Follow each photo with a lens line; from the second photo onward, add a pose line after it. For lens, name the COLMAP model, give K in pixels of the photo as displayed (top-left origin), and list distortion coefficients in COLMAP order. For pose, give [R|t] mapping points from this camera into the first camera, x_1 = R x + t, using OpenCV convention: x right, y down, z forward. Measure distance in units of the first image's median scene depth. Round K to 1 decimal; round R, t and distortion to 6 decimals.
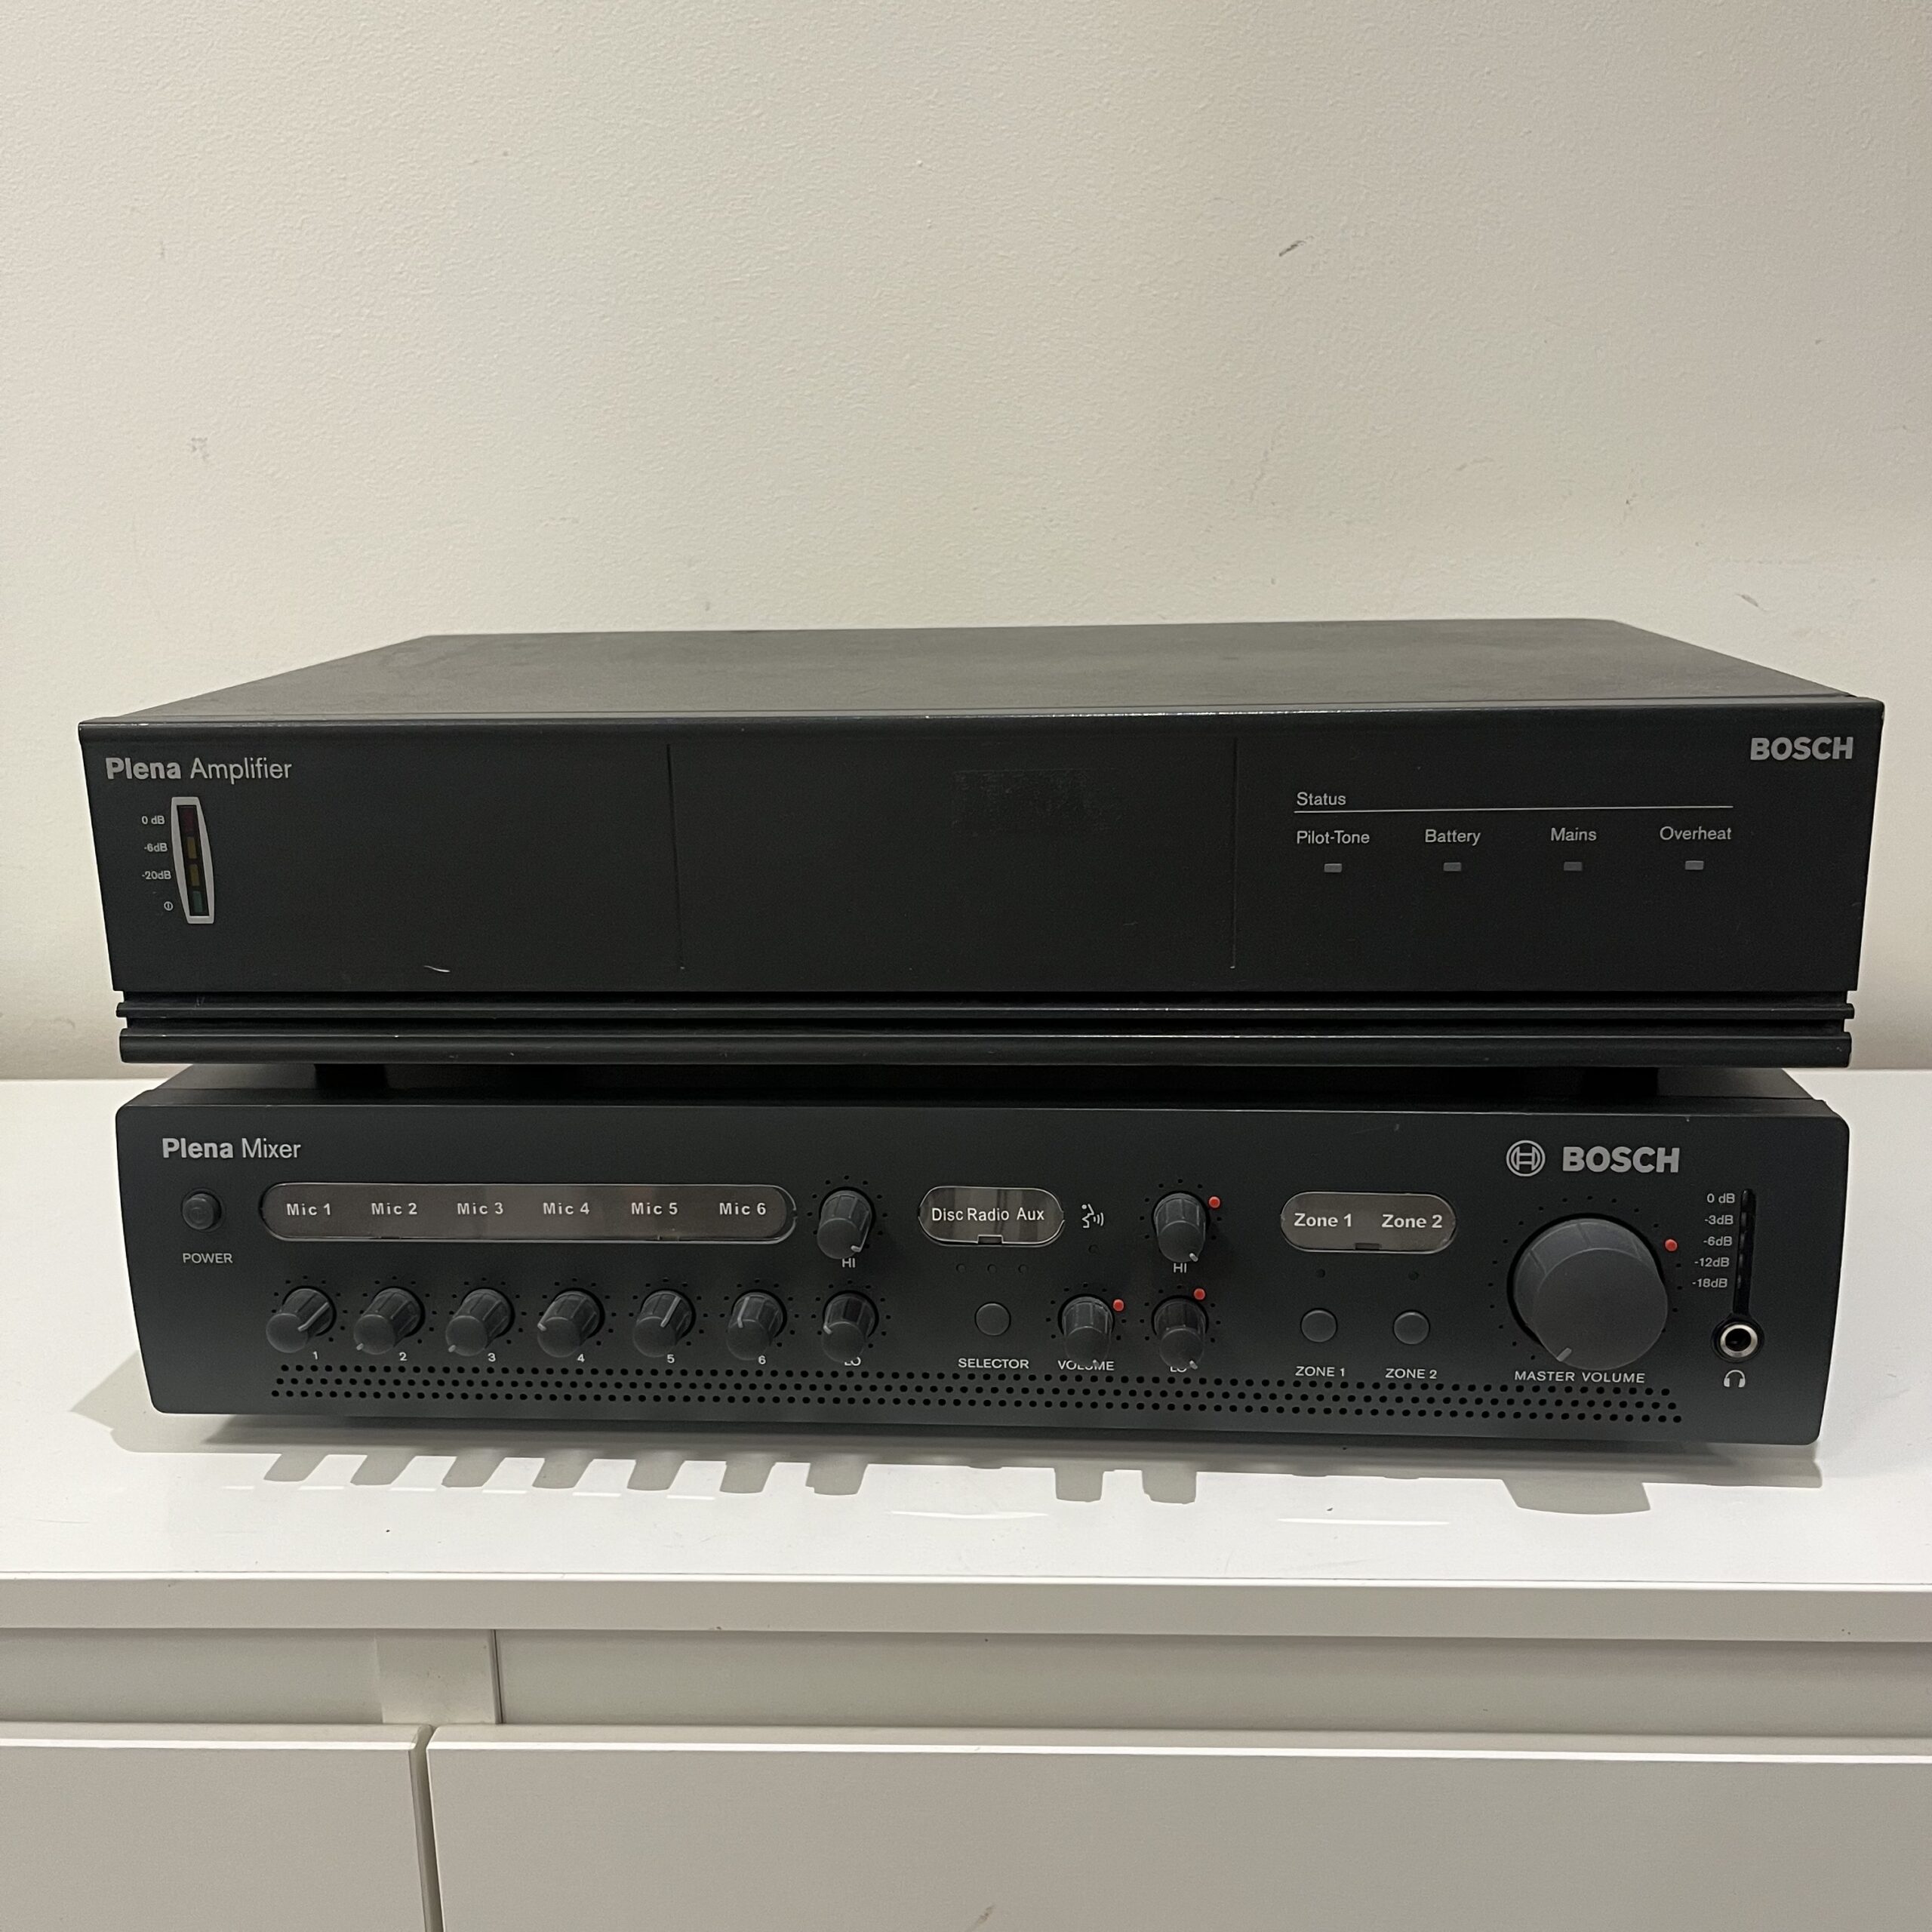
lens RADIAL K [[1949.7, 0, 961.6], [0, 1949.7, 973.2], [0, 0, 1]] dist [0.013142, 0.000000]
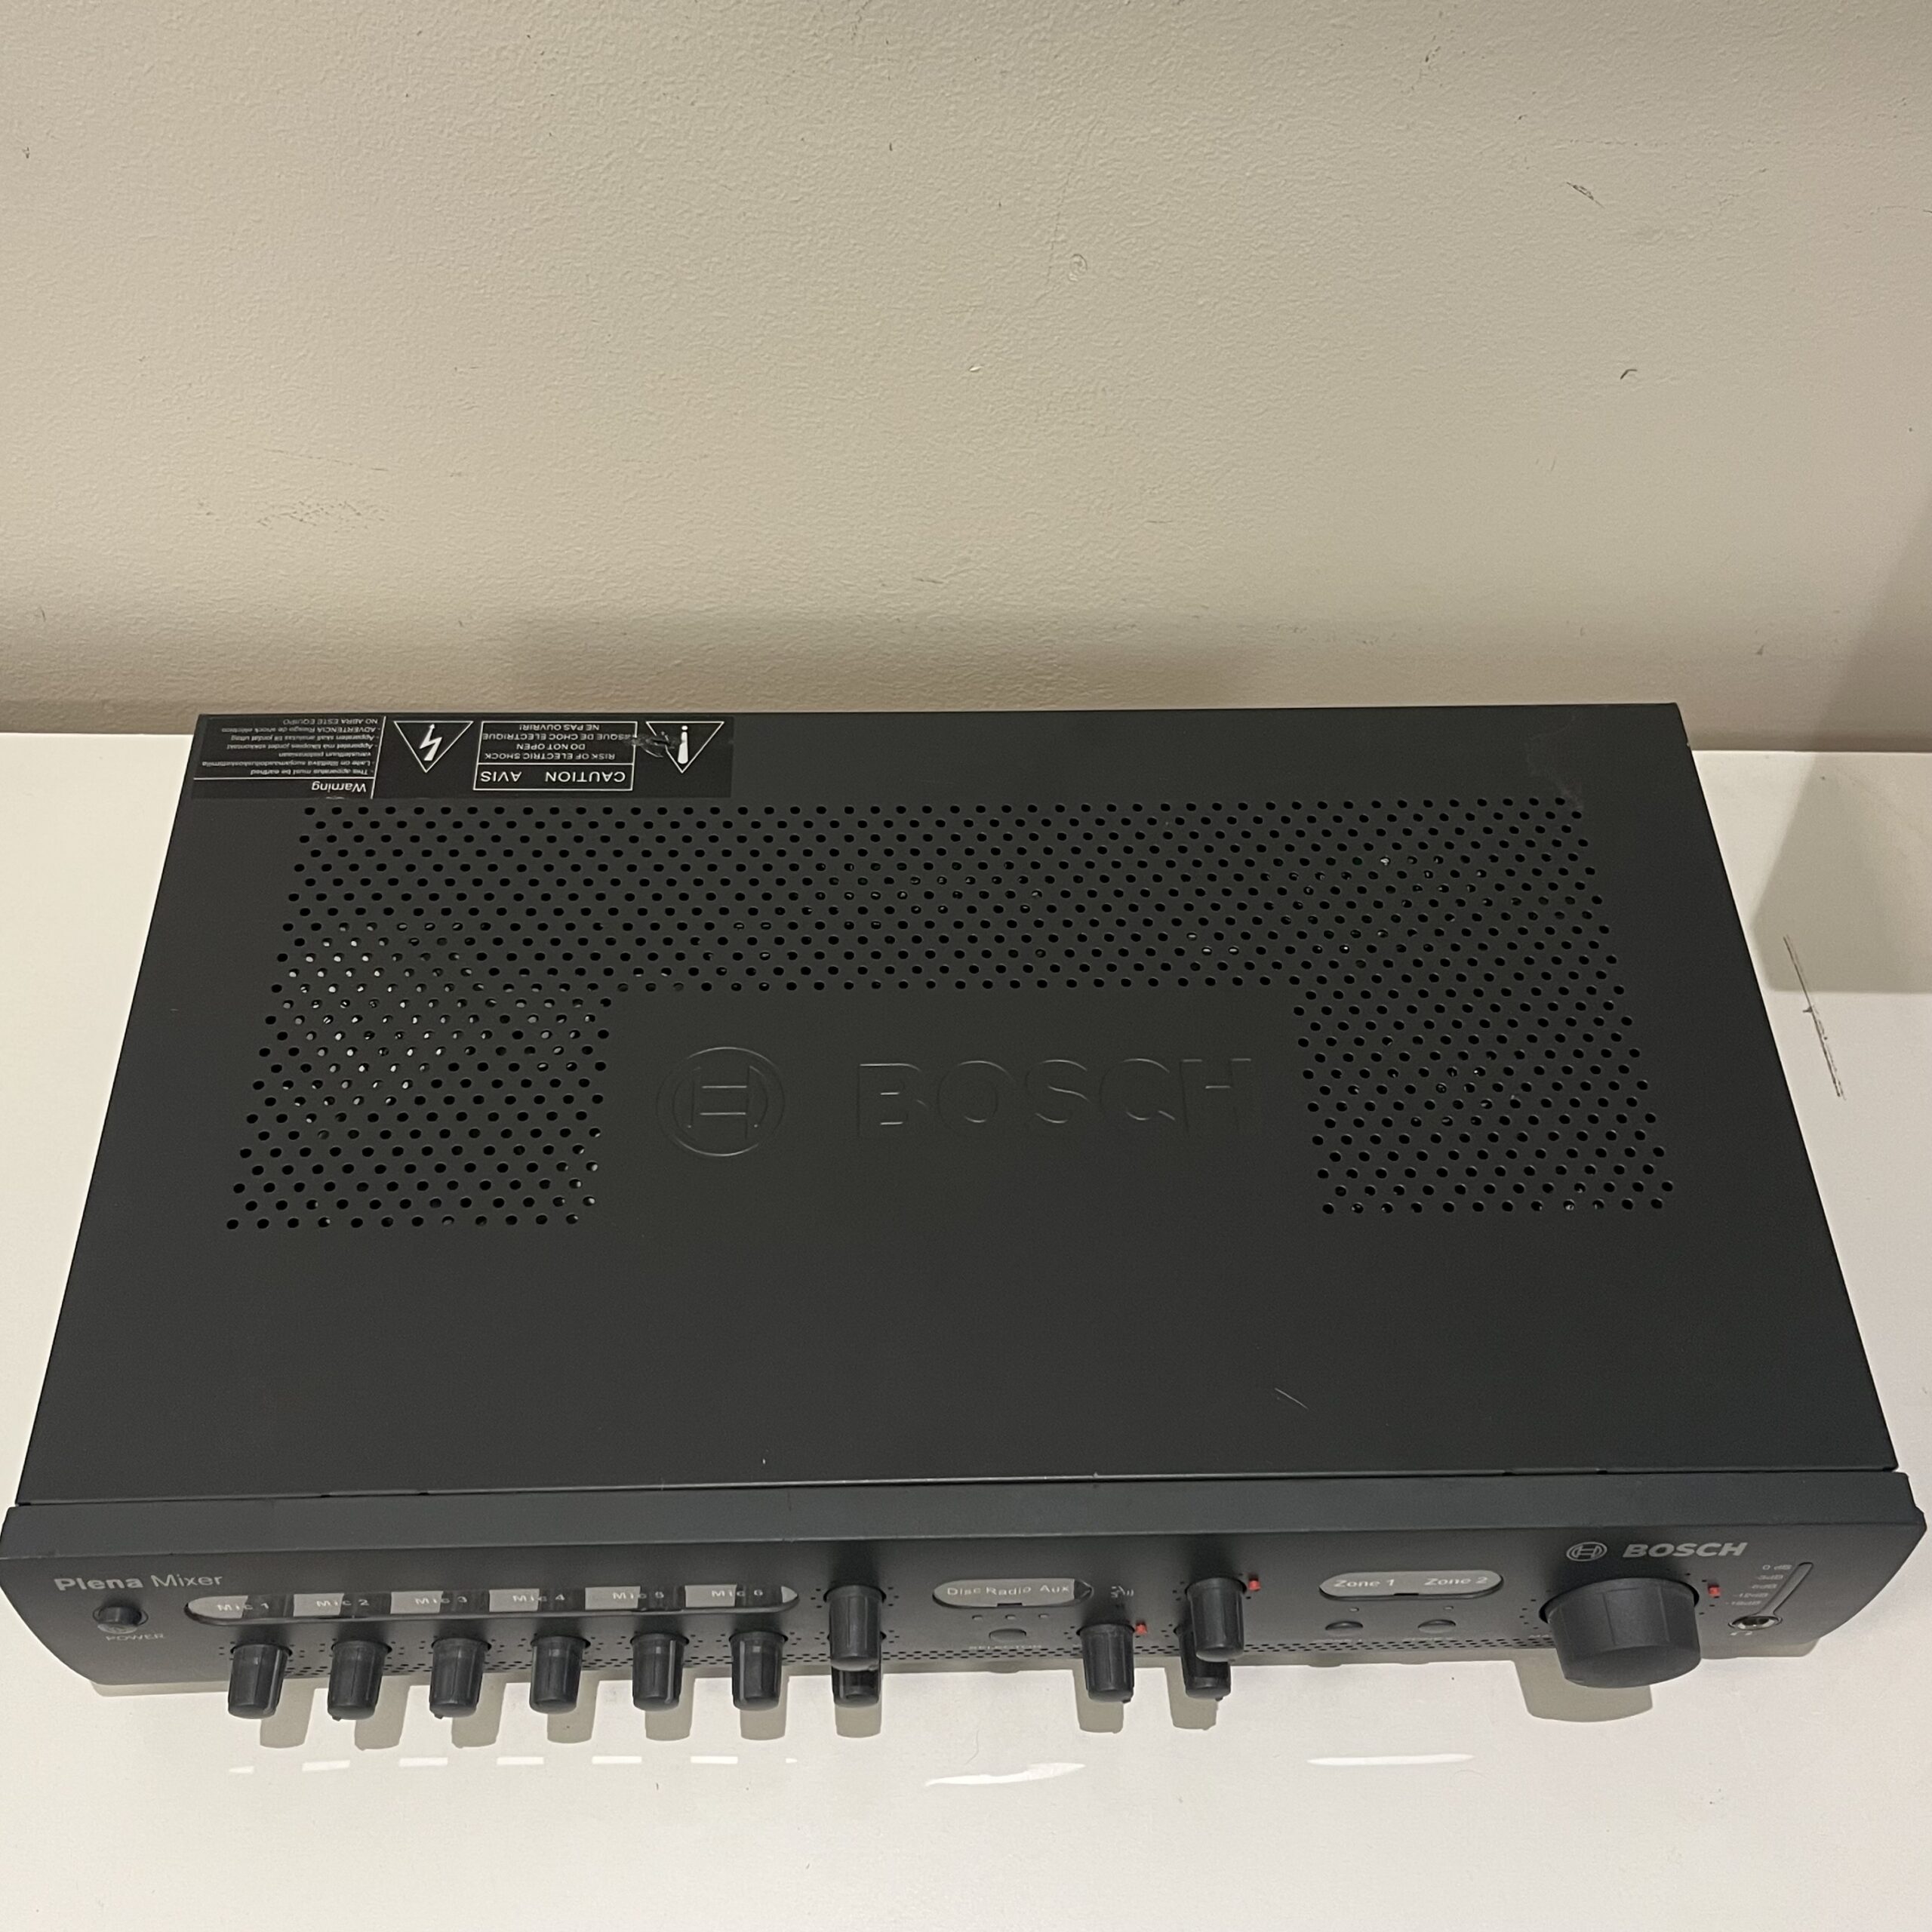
lens RADIAL K [[2180.4, 0, 962.9], [0, 2180.4, 937.4], [0, 0, 1]] dist [0.014252, 0.000000]
pose [[0.997694, -0.017007, 0.065706, 0.134803], [-0.028463, 0.774007, 0.632537, -0.477490], [-0.061614, -0.632949, 0.771738, 0.262509]]
